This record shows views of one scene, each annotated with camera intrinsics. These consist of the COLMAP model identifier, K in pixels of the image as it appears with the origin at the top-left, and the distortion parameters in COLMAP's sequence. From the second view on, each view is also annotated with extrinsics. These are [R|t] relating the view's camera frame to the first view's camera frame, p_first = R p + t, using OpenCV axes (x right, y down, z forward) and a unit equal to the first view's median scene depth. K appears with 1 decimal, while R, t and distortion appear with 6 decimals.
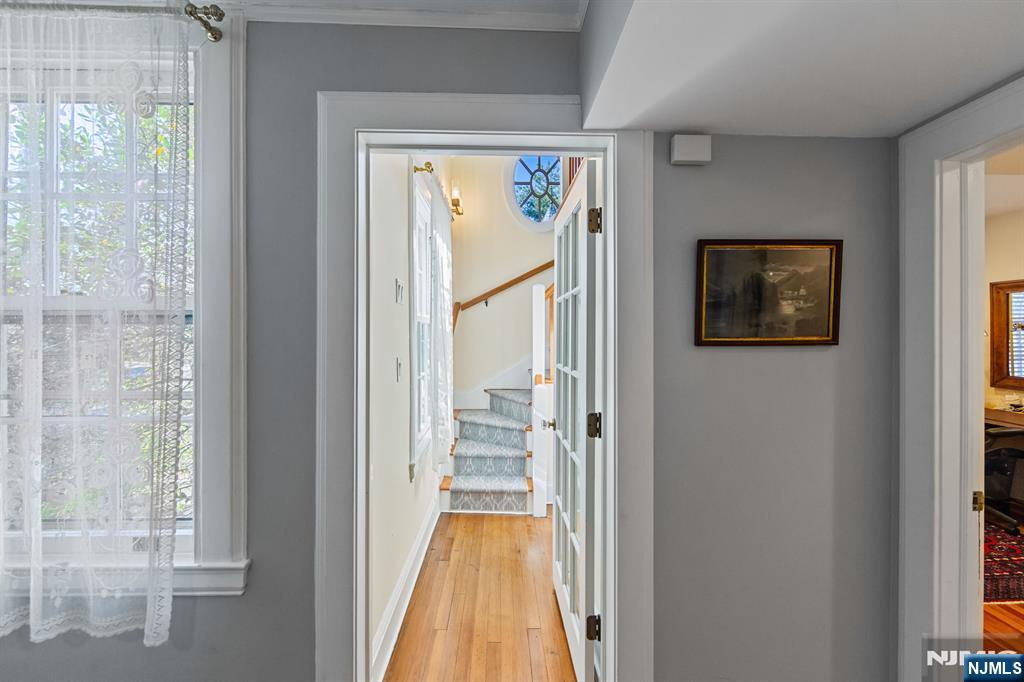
lens RADIAL K [[404.5, 0, 509.7], [0, 404.5, 335.6], [0, 0, 1]] dist [0.001373, 0.000150]
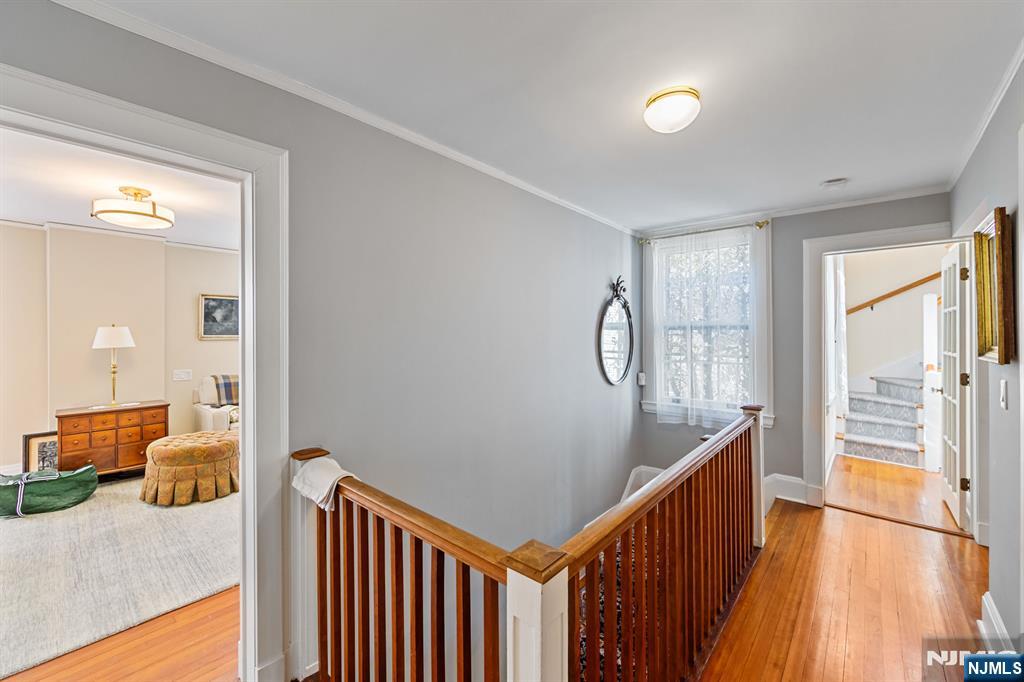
lens RADIAL K [[404.5, 0, 521.6], [0, 404.5, 332.2], [0, 0, 1]] dist [0.001373, 0.000150]
pose [[0.742755, -0.004355, -0.669550, -0.031782], [0.000059, 0.999979, -0.006440, 0.003160], [0.669564, 0.004744, 0.742739, -0.861073]]
